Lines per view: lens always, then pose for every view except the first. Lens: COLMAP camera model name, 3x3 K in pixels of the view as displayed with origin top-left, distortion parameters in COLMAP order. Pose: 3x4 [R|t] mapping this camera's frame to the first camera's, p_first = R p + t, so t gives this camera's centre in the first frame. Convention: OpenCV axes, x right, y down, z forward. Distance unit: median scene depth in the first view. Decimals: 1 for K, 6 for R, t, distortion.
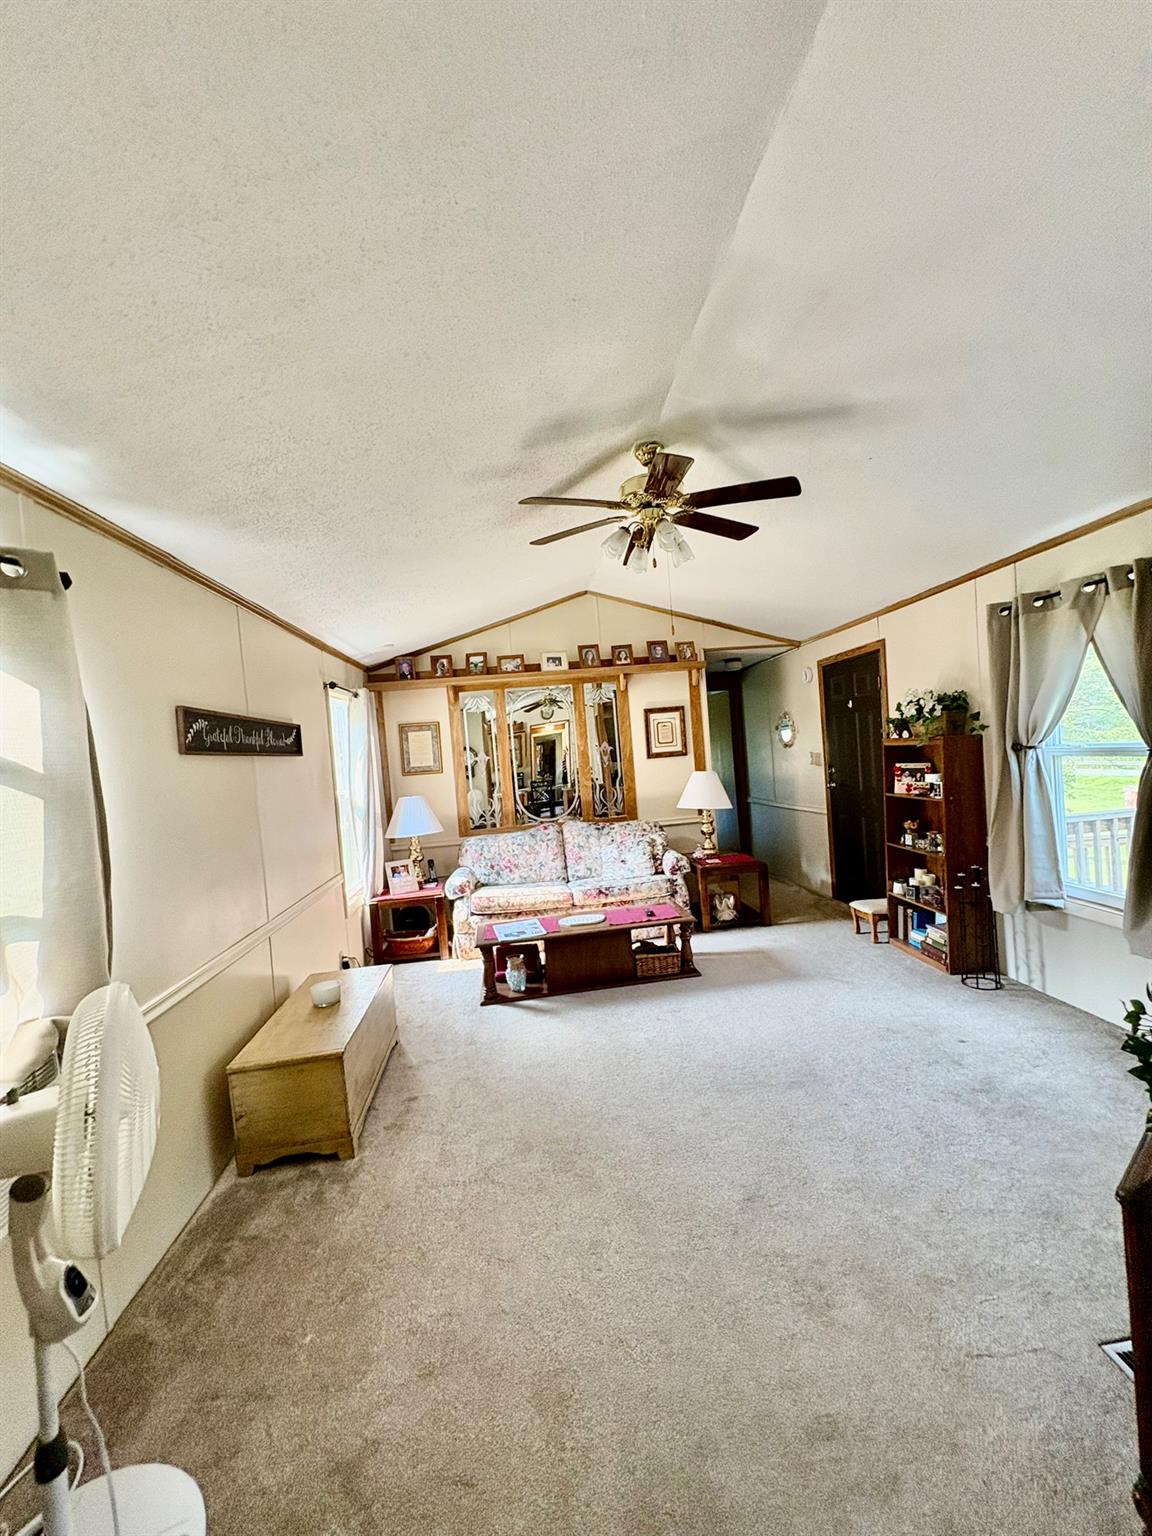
lens RADIAL K [[609.9, 0, 576.0], [0, 609.9, 768.0], [0, 0, 1]] dist [0.000265, 0.000211]
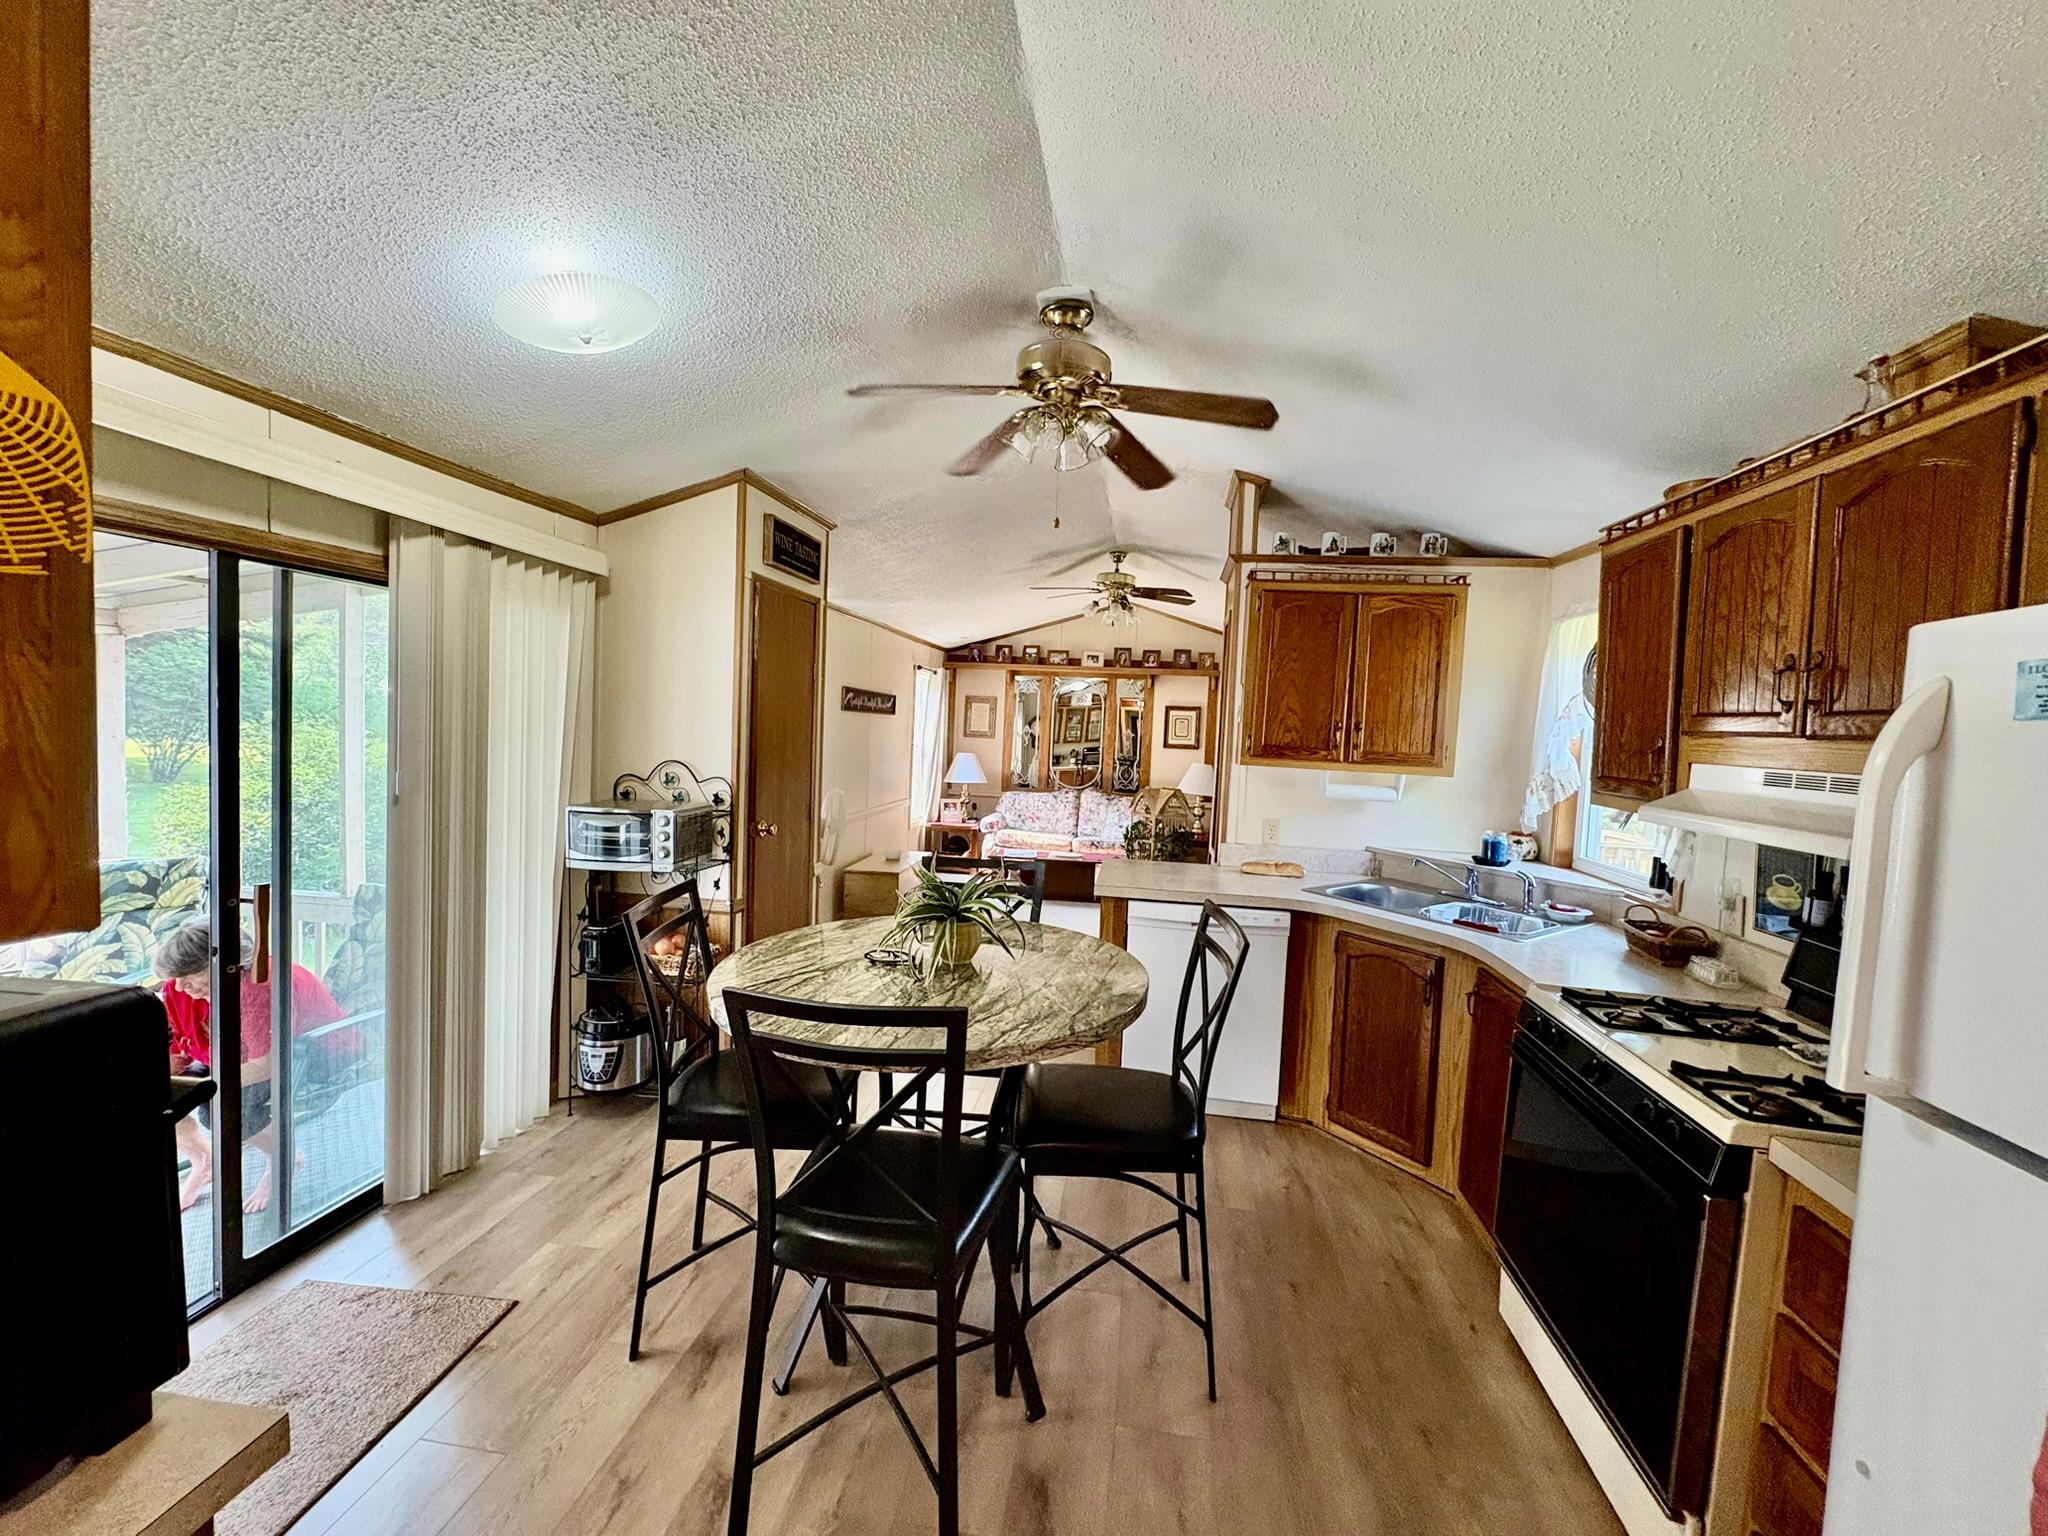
lens RADIAL K [[813.2, 0, 1025.9], [0, 813.2, 766.0], [0, 0, 1]] dist [0.000265, 0.000211]
pose [[0.963069, 0.131104, -0.235181, 0.276001], [-0.125573, 0.991340, 0.038410, -0.008977], [0.238180, -0.007459, 0.971192, -0.685699]]
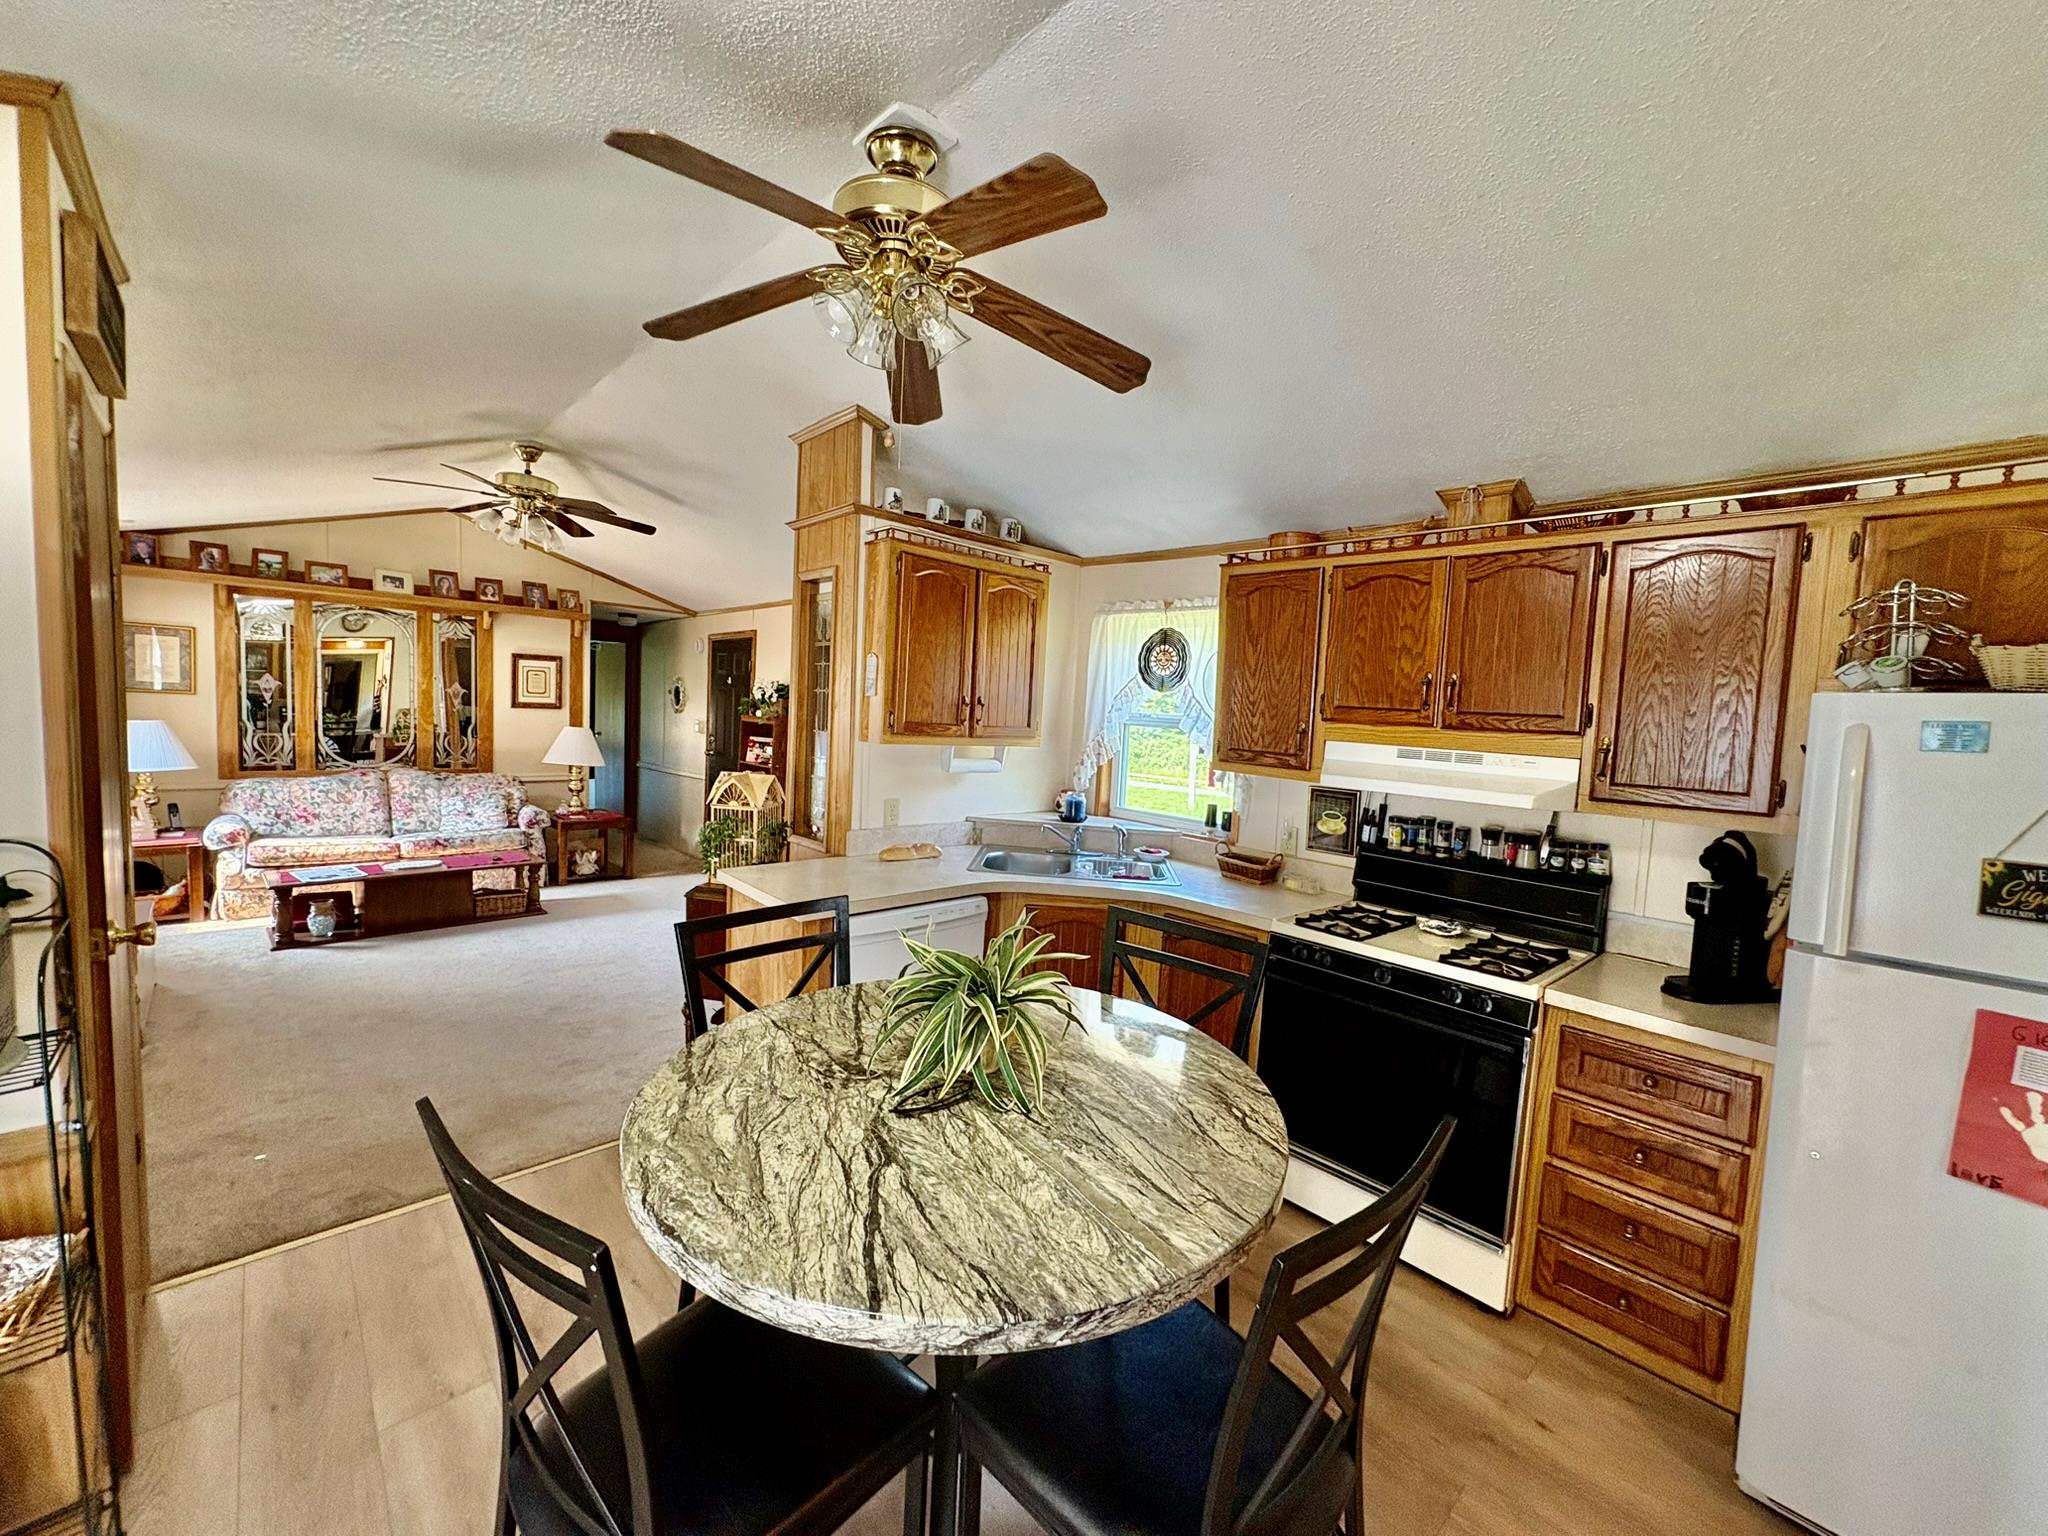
lens RADIAL K [[813.0, 0, 1026.0], [0, 813.0, 767.3], [0, 0, 1]] dist [0.000638, 0.000446]
pose [[0.780022, 0.072353, 0.621555, -0.038418], [-0.092768, 0.995688, 0.000514, 0.001931], [-0.618838, -0.058061, 0.783370, -0.515558]]
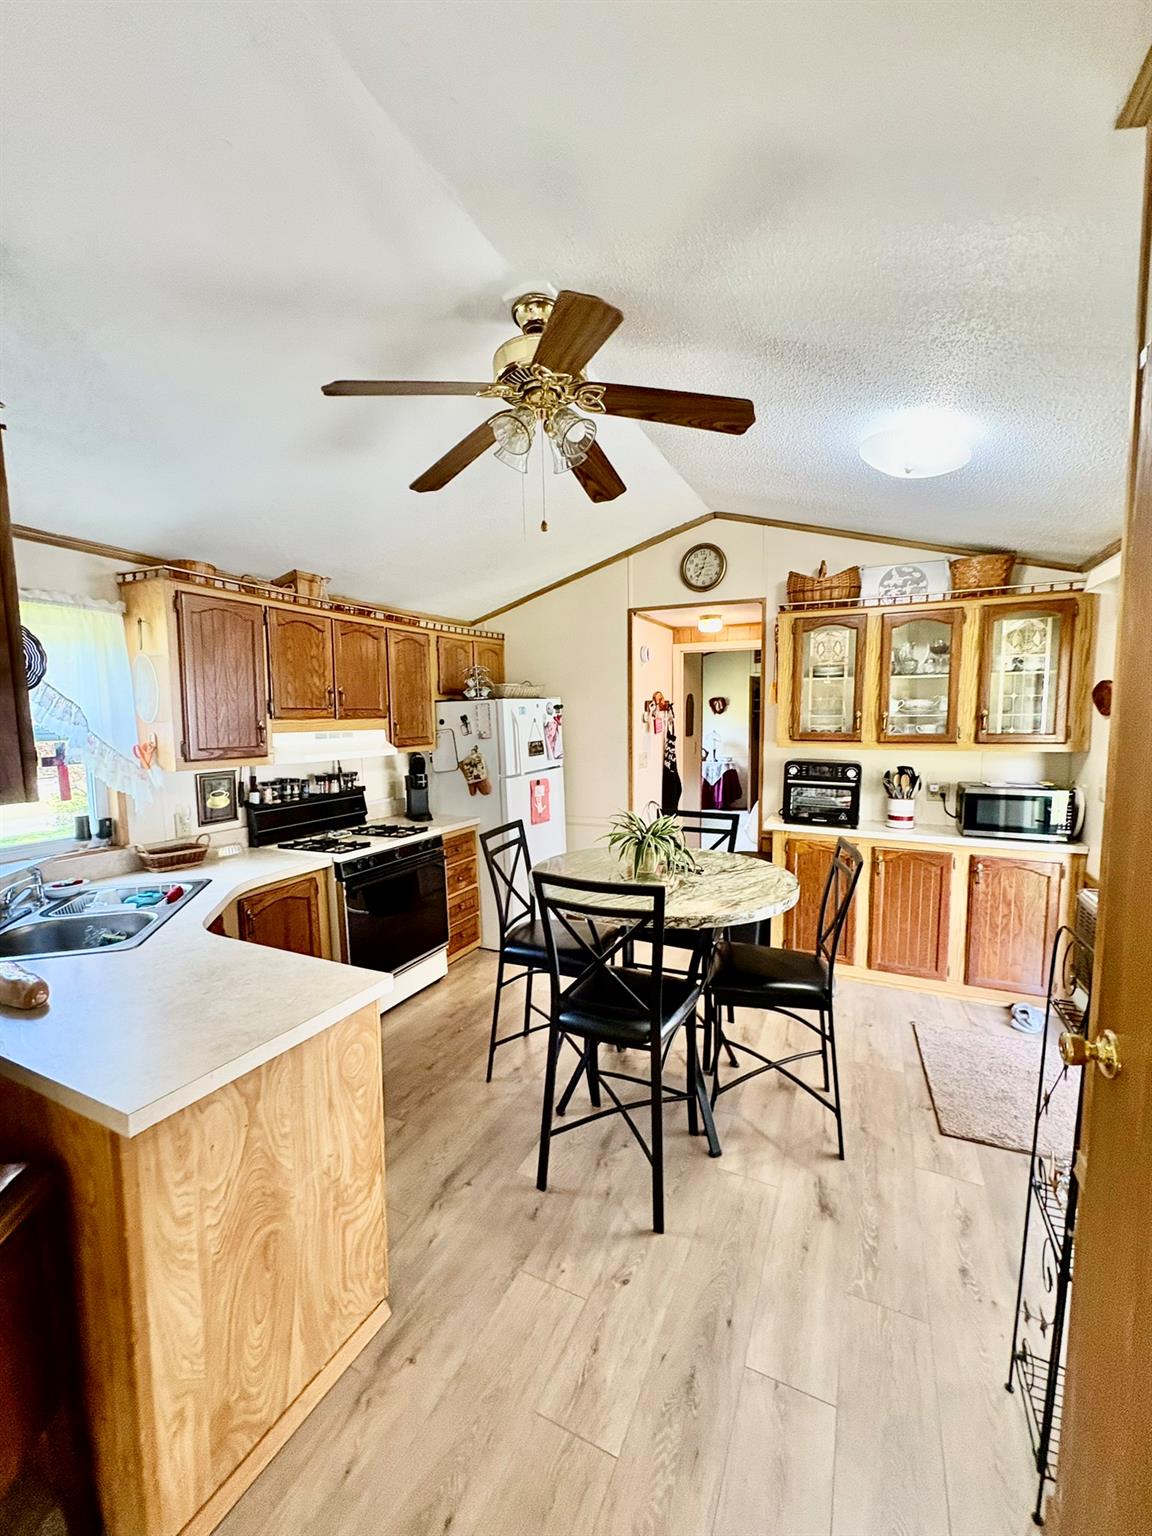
lens RADIAL K [[609.9, 0, 576.0], [0, 609.9, 768.0], [0, 0, 1]] dist [0.000265, 0.000211]
pose [[-0.852124, 0.048488, 0.521089, -0.079629], [0.101250, 0.992161, 0.073250, -0.017235], [-0.513452, 0.115179, -0.850353, 0.207370]]
